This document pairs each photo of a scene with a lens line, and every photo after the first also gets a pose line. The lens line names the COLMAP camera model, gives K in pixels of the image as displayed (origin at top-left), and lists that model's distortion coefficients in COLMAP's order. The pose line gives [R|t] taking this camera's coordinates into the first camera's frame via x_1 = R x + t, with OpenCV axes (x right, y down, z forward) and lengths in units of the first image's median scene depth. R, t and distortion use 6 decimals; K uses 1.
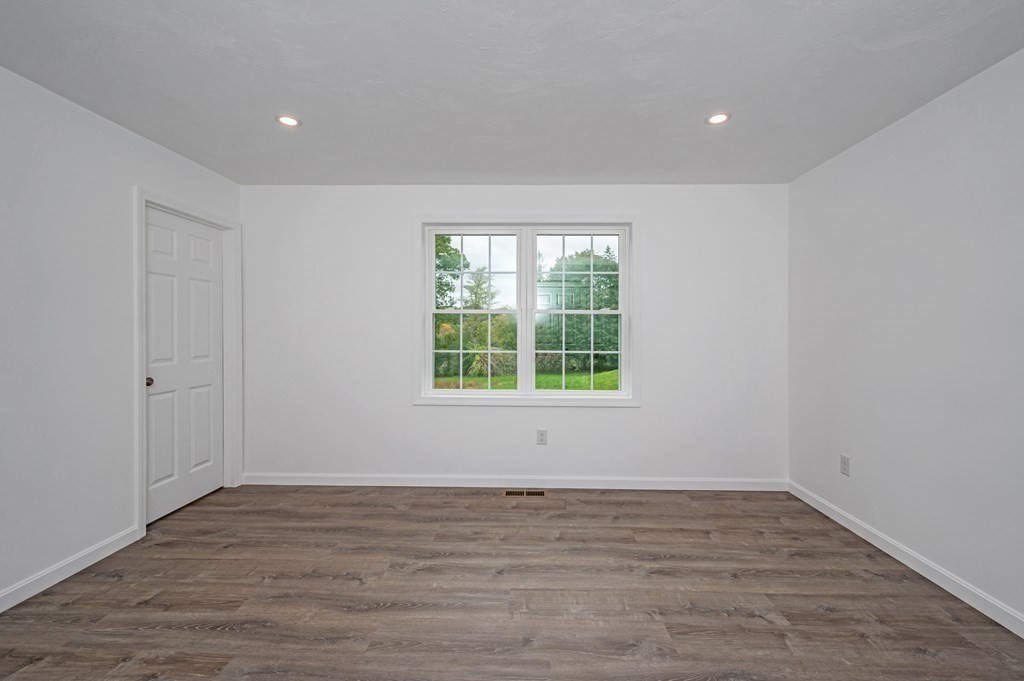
lens RADIAL K [[421.5, 0, 538.4], [0, 421.5, 349.0], [0, 0, 1]] dist [-0.001272, 0.000441]
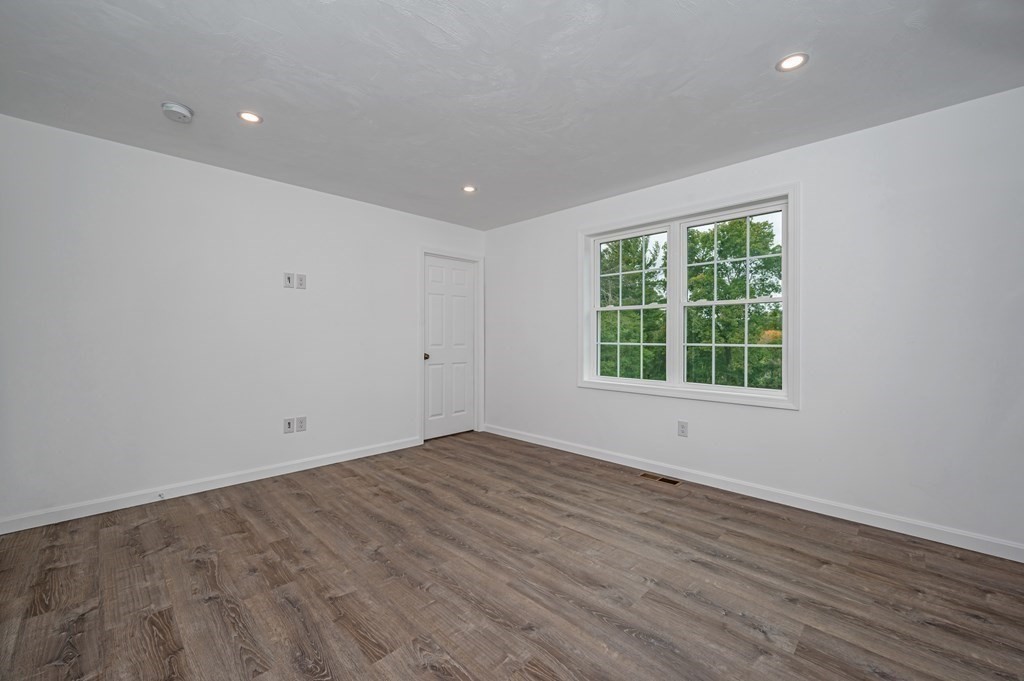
lens RADIAL K [[421.5, 0, 529.1], [0, 421.5, 364.4], [0, 0, 1]] dist [-0.001272, 0.000441]
pose [[0.730502, 0.038958, -0.681798, 0.569007], [-0.026408, 0.999236, 0.028801, 0.047268], [0.682400, -0.003034, 0.730973, 0.015679]]
